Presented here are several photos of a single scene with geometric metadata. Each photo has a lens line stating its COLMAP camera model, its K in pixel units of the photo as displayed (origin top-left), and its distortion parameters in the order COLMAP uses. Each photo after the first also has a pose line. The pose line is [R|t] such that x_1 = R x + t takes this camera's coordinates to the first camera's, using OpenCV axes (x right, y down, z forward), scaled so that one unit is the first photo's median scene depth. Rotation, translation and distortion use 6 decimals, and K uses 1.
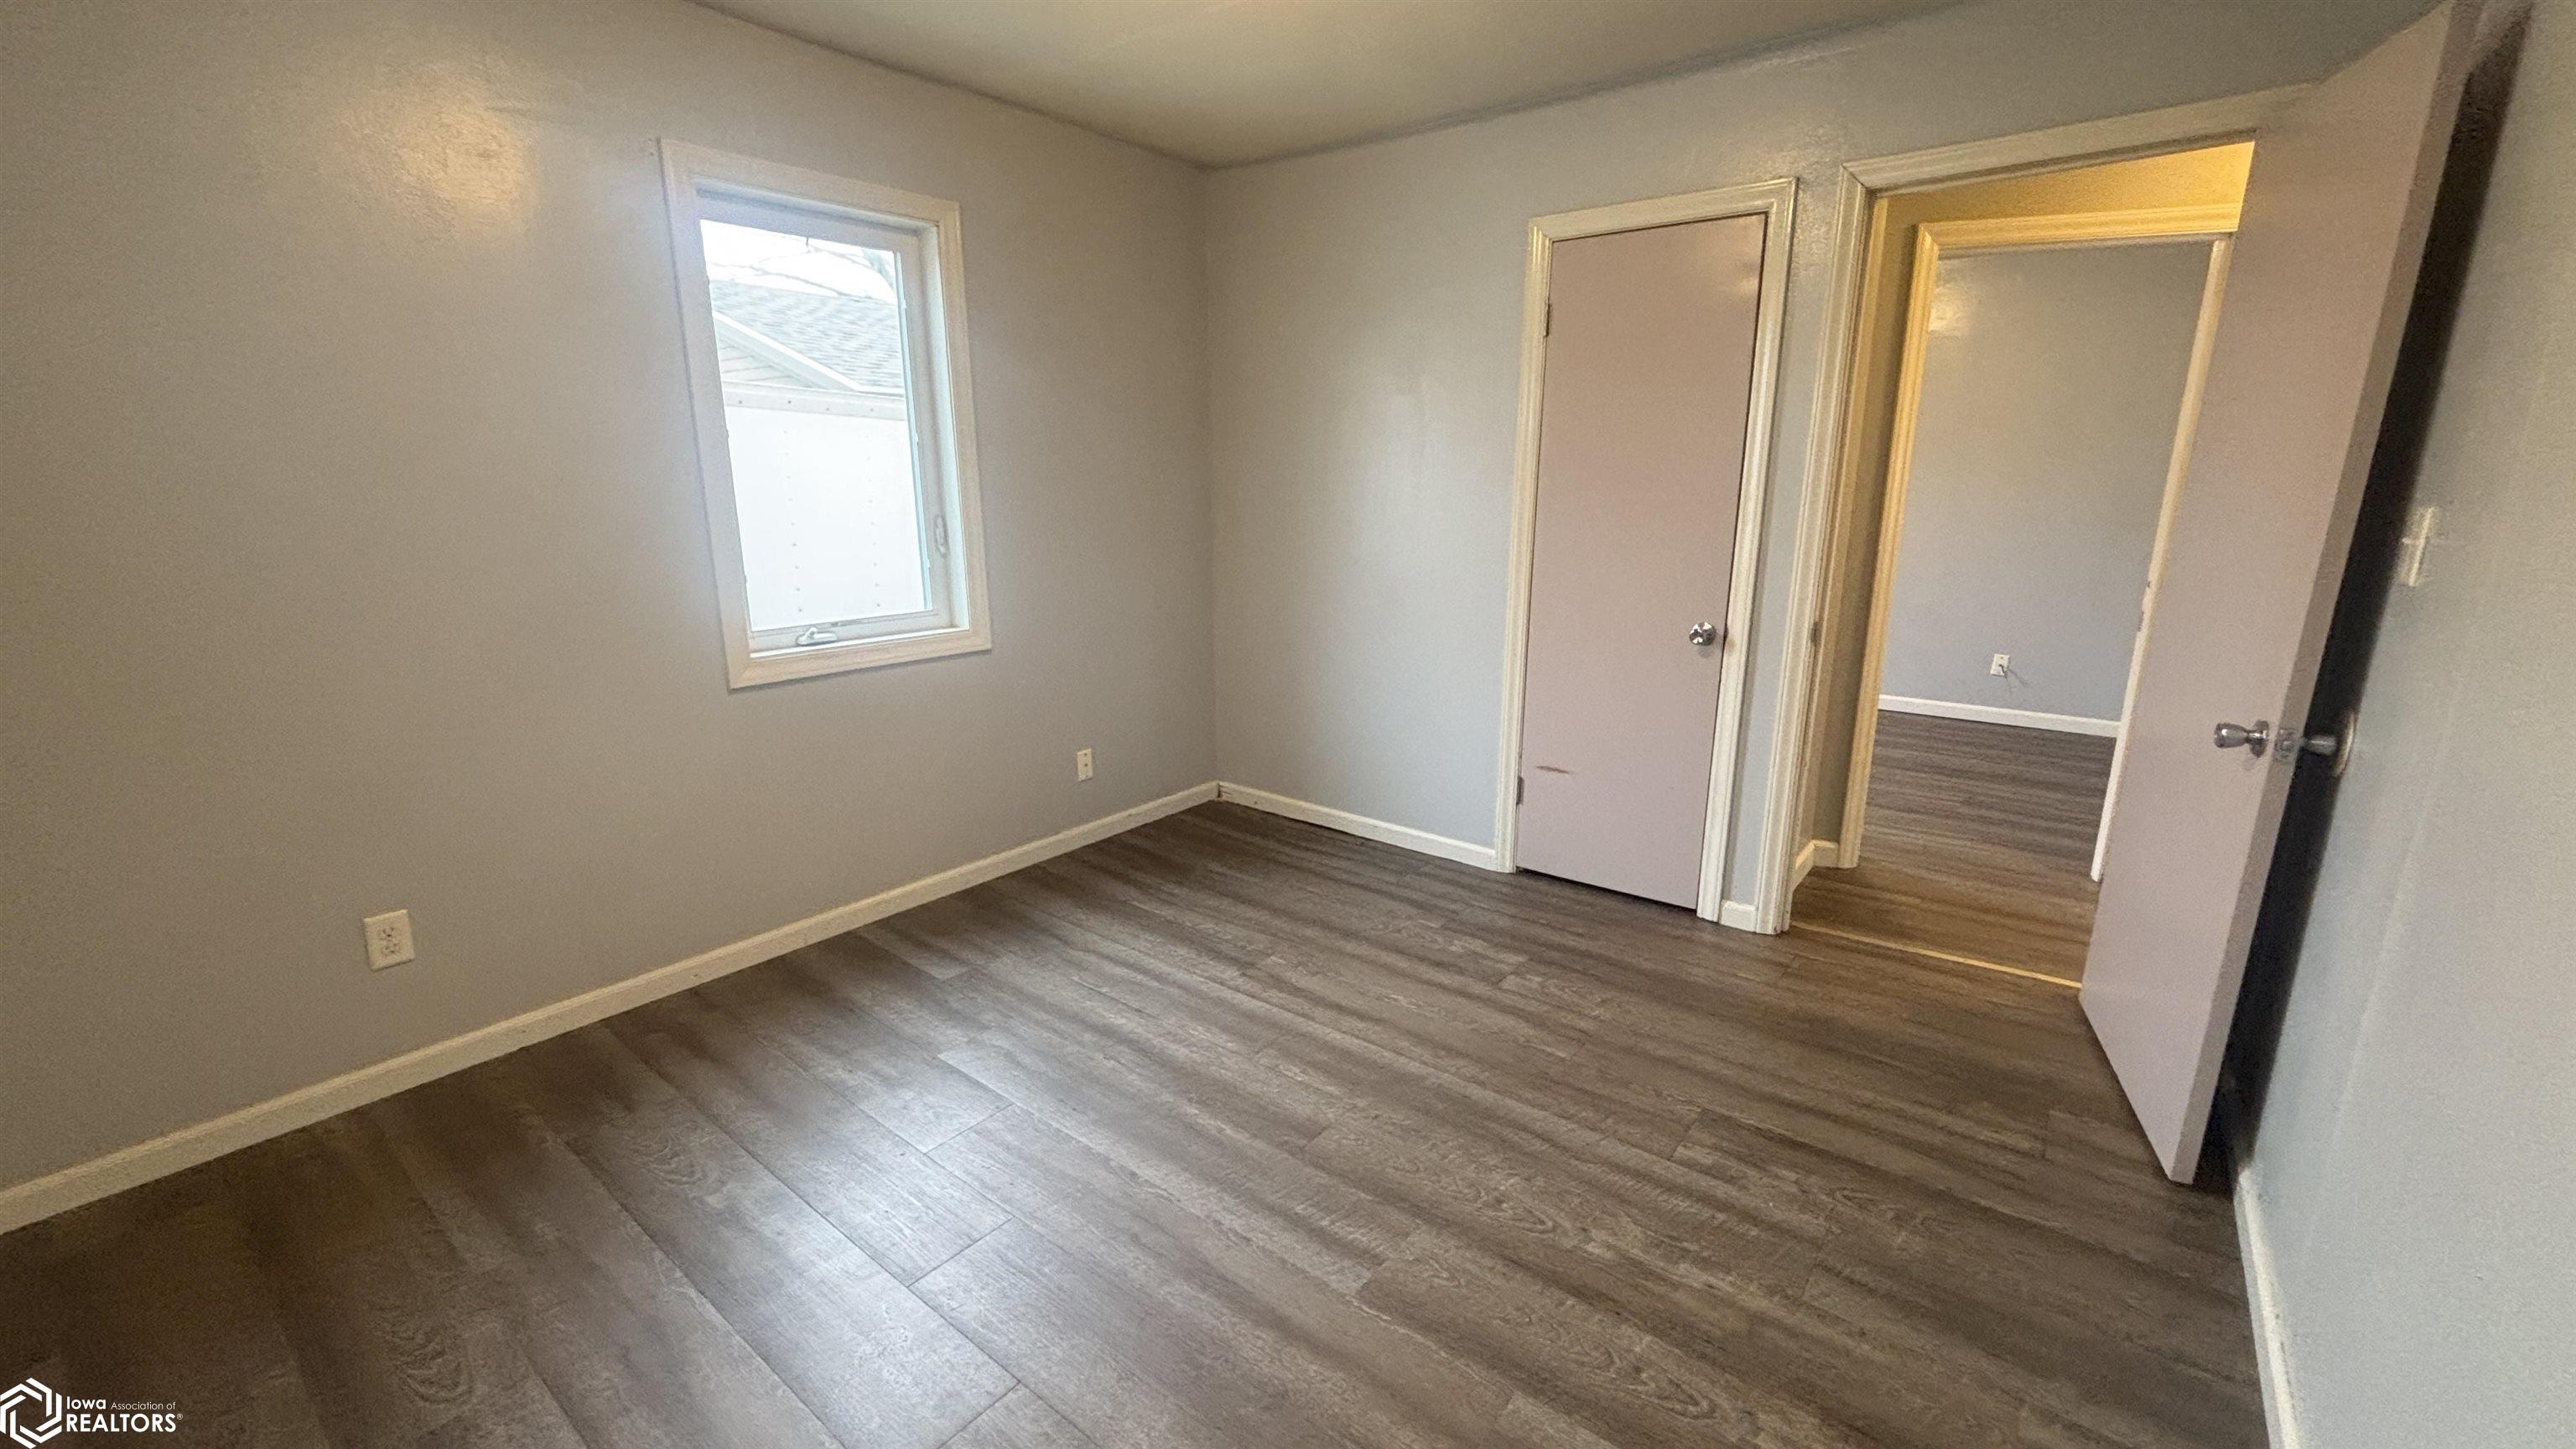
lens RADIAL K [[1040.3, 0, 1299.2], [0, 1040.3, 730.5], [0, 0, 1]] dist [0.001412, 0.000140]
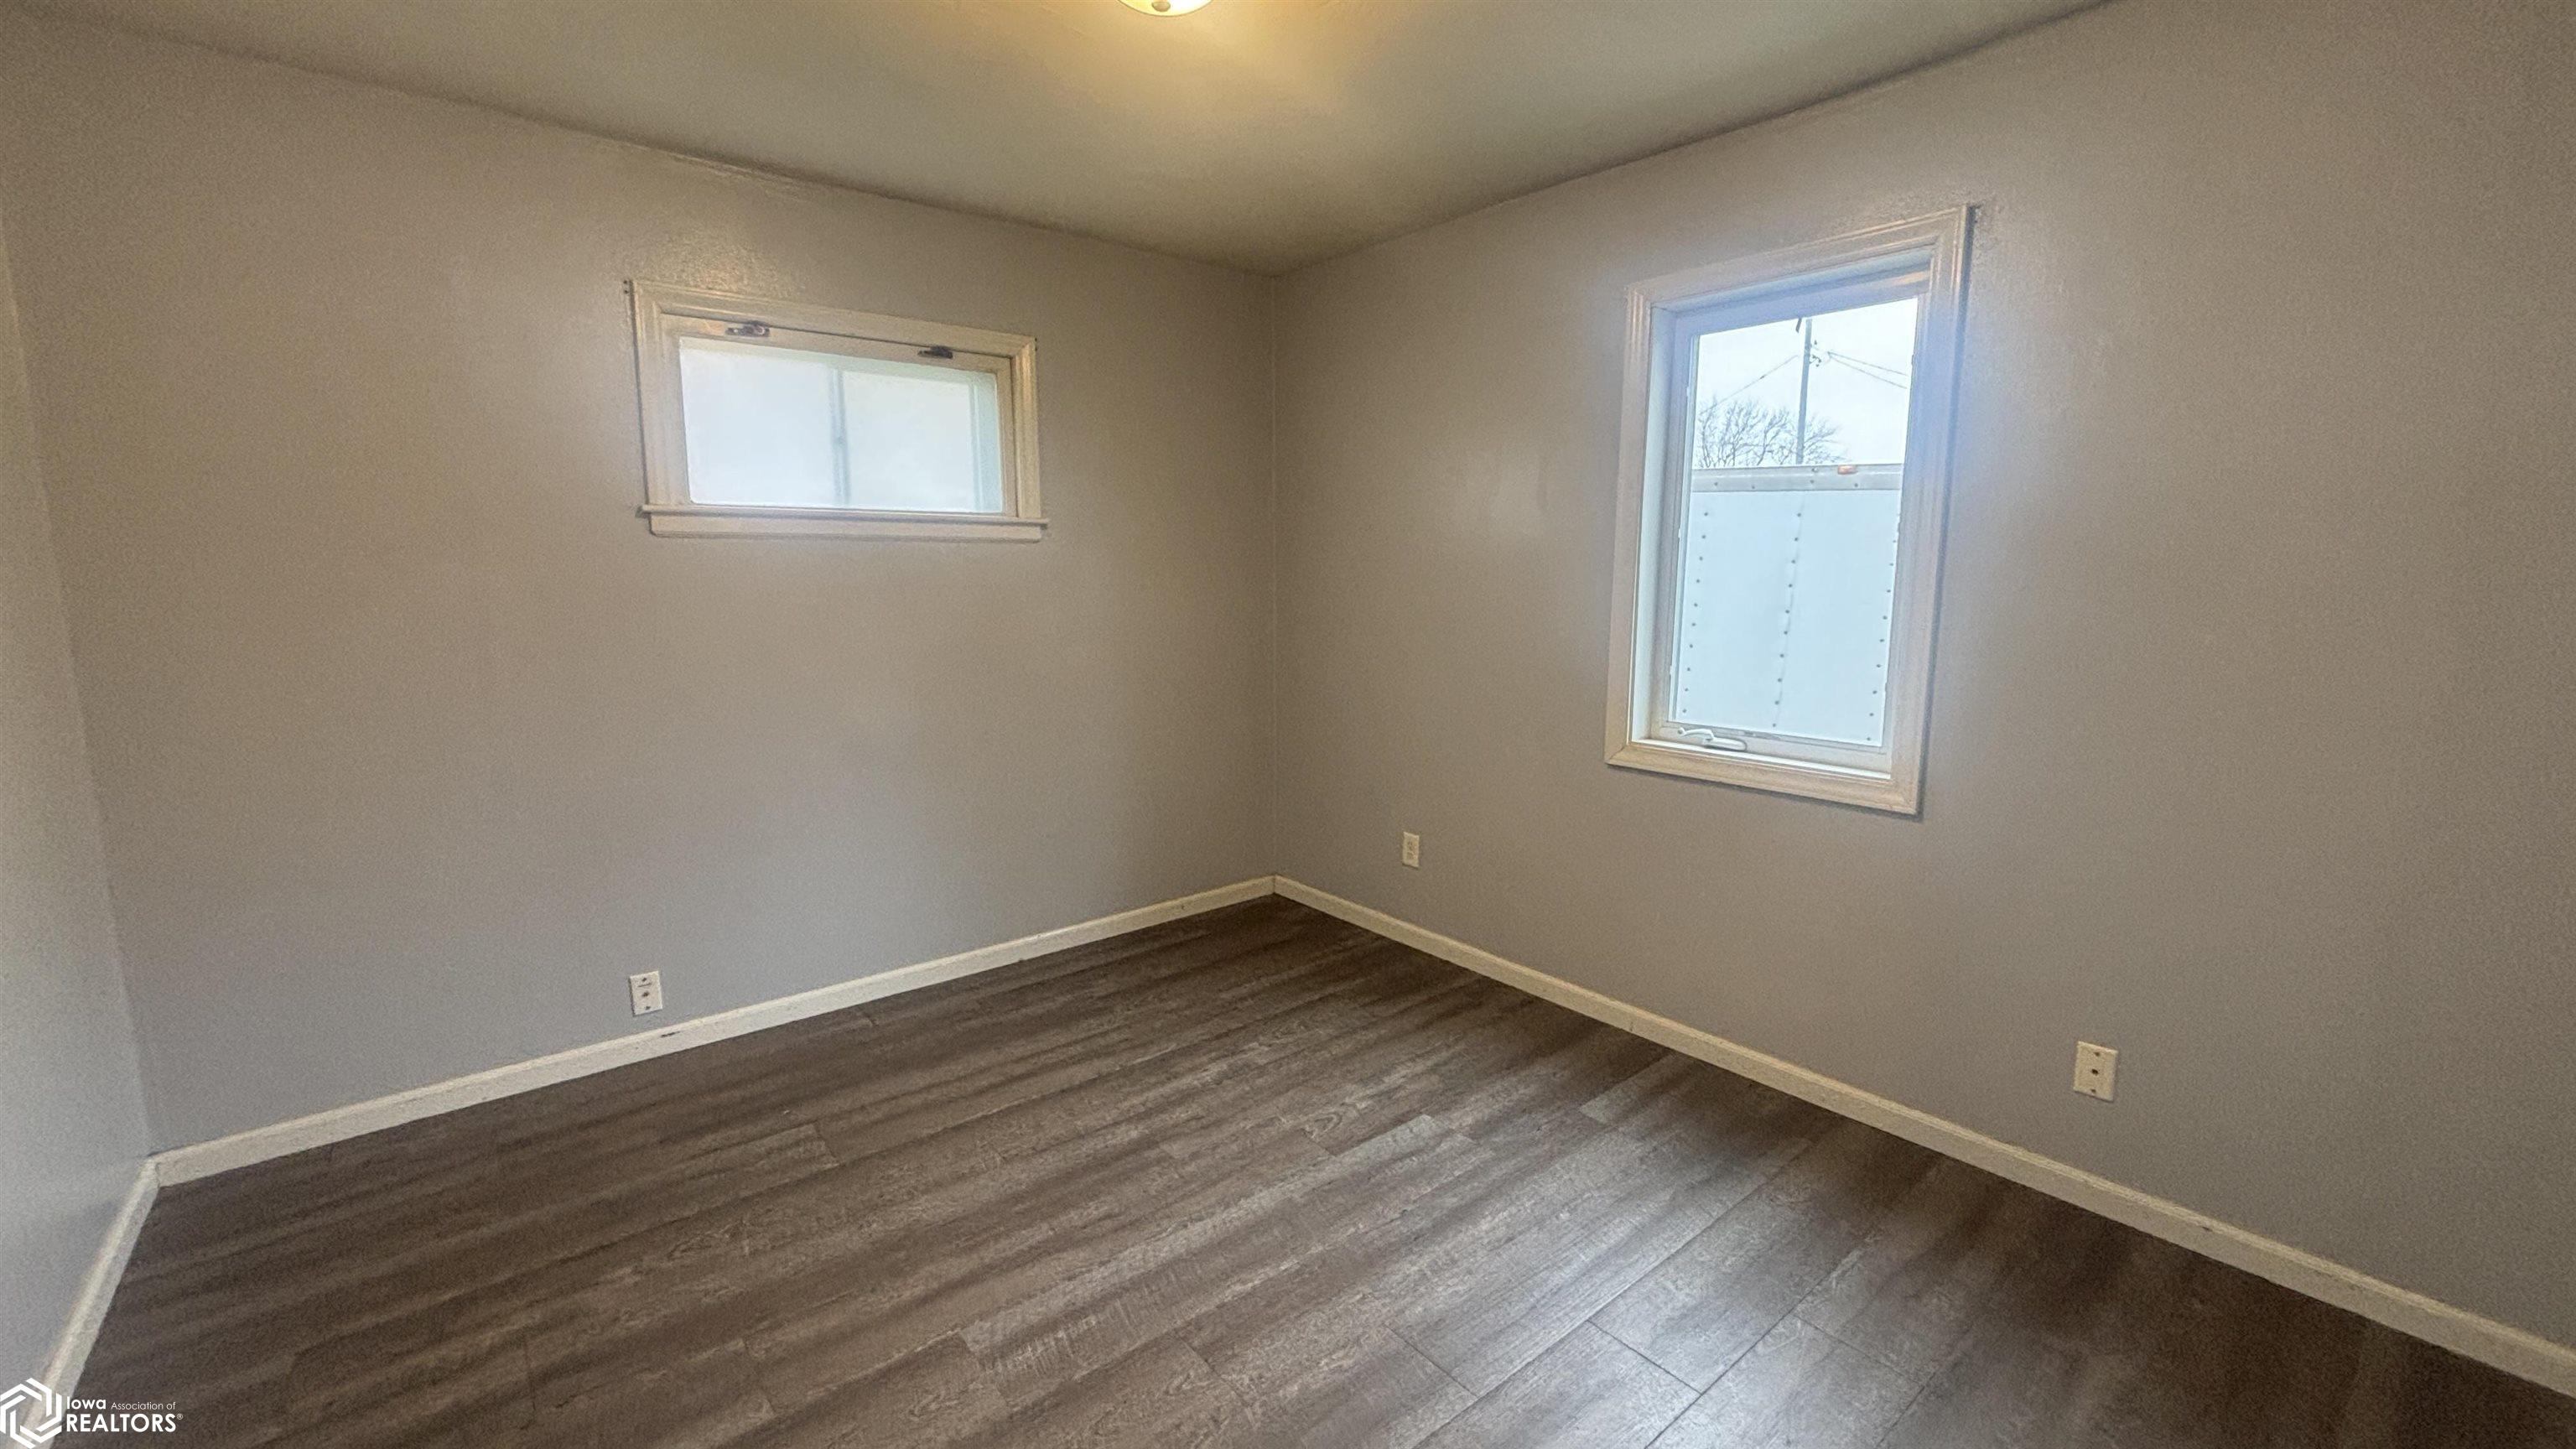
lens RADIAL K [[1040.3, 0, 1269.3], [0, 1040.3, 723.6], [0, 0, 1]] dist [0.001412, 0.000140]
pose [[-0.238898, 0.145972, -0.960010, 0.567440], [-0.236443, 0.950137, 0.203310, -0.211195], [0.941819, 0.275558, -0.192472, 0.837223]]
